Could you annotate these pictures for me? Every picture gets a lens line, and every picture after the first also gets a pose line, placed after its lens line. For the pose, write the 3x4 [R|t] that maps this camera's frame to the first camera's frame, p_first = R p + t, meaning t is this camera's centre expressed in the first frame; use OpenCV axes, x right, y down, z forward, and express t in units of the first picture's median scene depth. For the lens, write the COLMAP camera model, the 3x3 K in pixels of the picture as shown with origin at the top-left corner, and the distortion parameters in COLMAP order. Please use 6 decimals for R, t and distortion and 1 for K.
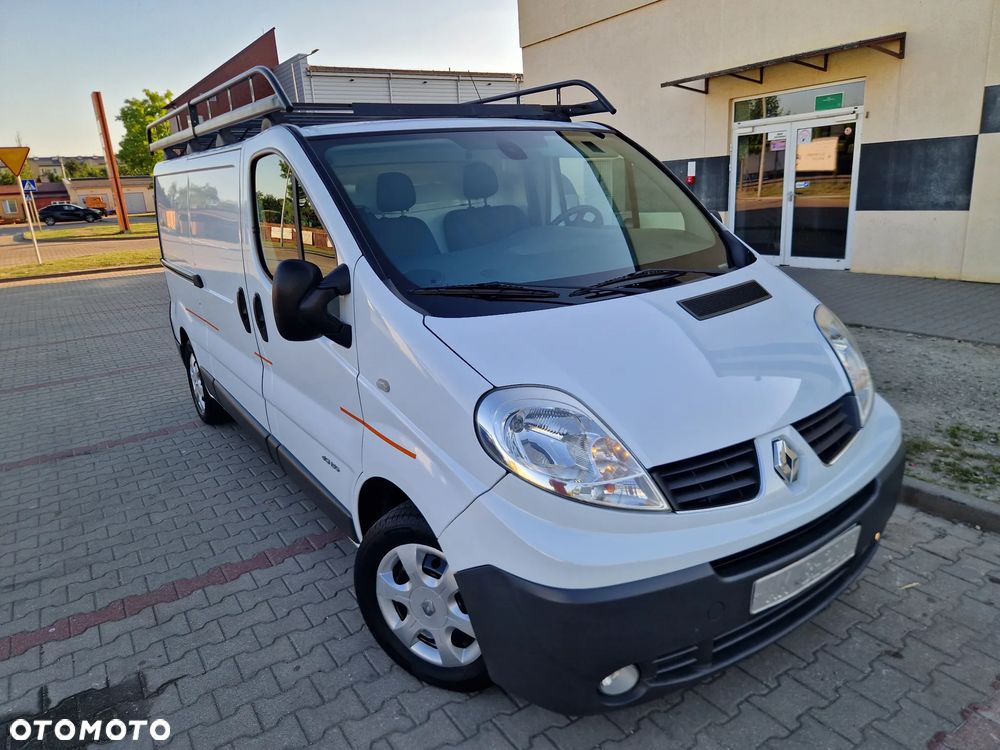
lens RADIAL K [[675.1, 0, 494.5], [0, 675.1, 377.4], [0, 0, 1]] dist [0.065277, -0.054680]
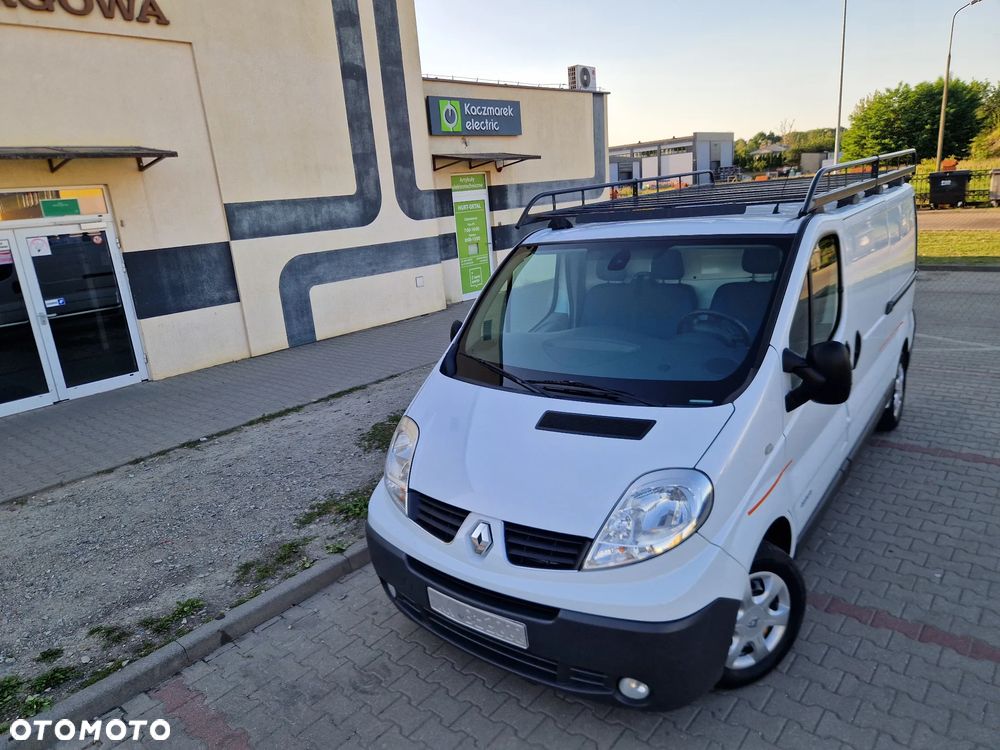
lens RADIAL K [[675.1, 0, 492.2], [0, 675.1, 377.7], [0, 0, 1]] dist [0.065277, -0.054680]
pose [[-0.269563, -0.172383, 0.947428, -0.966602], [0.358563, 0.895135, 0.264887, -0.457192], [-0.893738, 0.411116, -0.179486, 1.420671]]
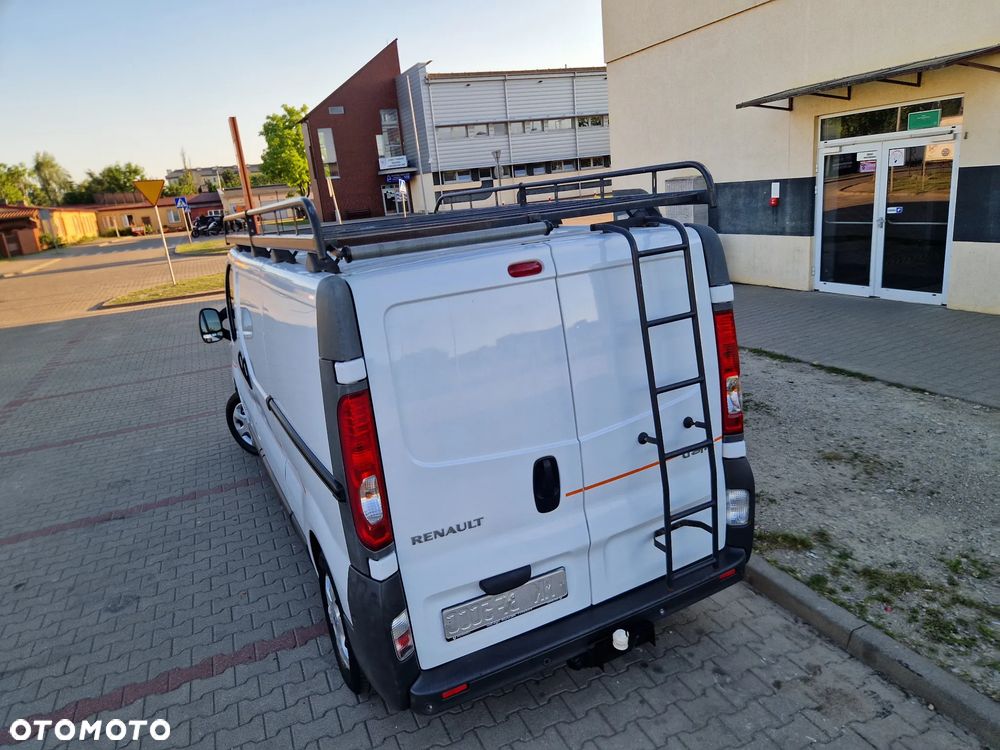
lens RADIAL K [[675.1, 0, 497.3], [0, 675.1, 376.6], [0, 0, 1]] dist [0.065277, -0.054680]
pose [[0.984349, 0.011803, -0.175832, 0.186820], [-0.009867, 0.999881, 0.011884, -0.131442], [0.175951, -0.009963, 0.984348, 0.019782]]
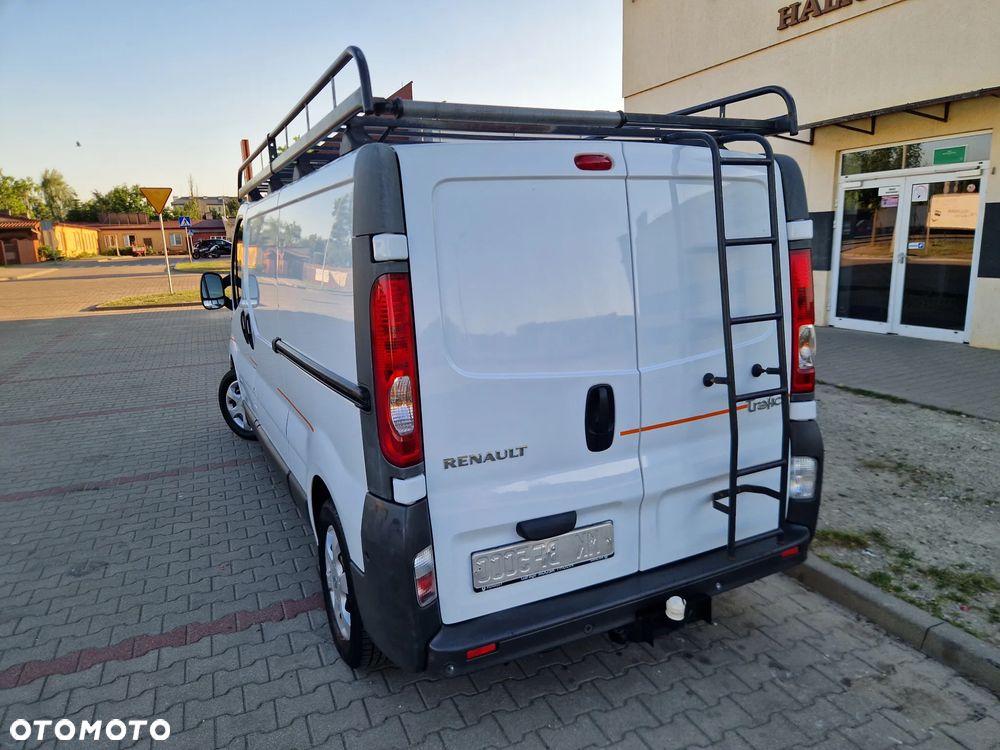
lens RADIAL K [[675.1, 0, 498.9], [0, 675.1, 378.4], [0, 0, 1]] dist [0.065277, -0.054680]
pose [[0.984723, 0.064269, -0.161833, 0.138053], [-0.073939, 0.995775, -0.054451, -0.038889], [0.157650, 0.065585, 0.985315, 0.084630]]
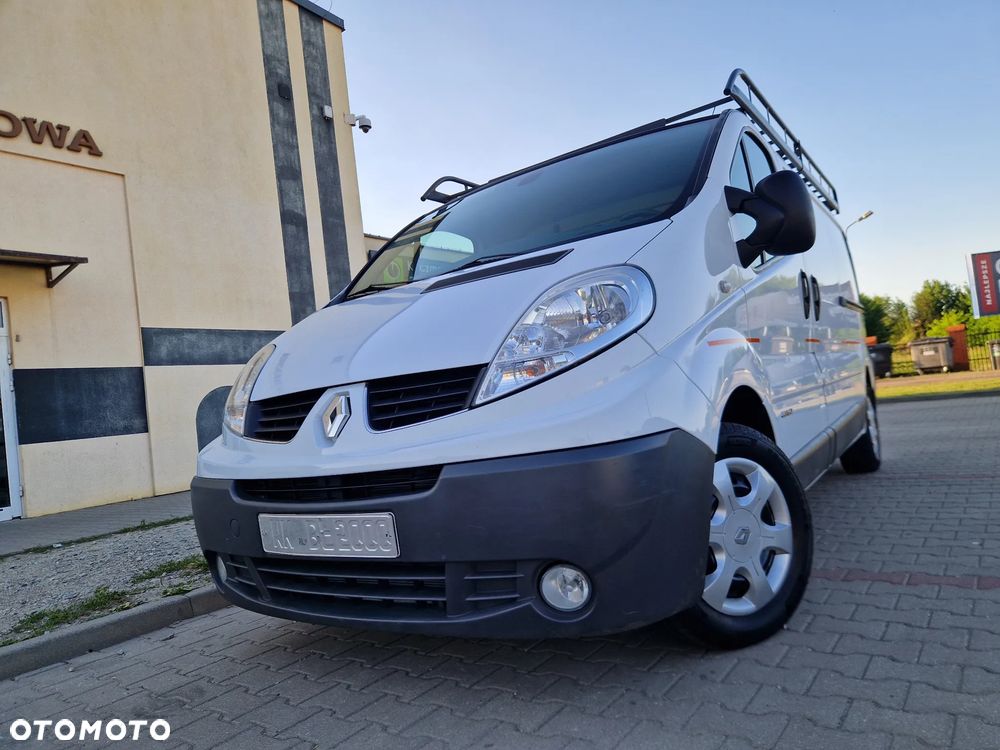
lens RADIAL K [[675.1, 0, 498.9], [0, 675.1, 378.3], [0, 0, 1]] dist [0.065277, -0.054680]
pose [[-0.331025, 0.140598, 0.933089, -0.842959], [0.385960, 0.922513, -0.002080, -0.170286], [-0.861079, 0.359447, -0.359640, 1.433590]]
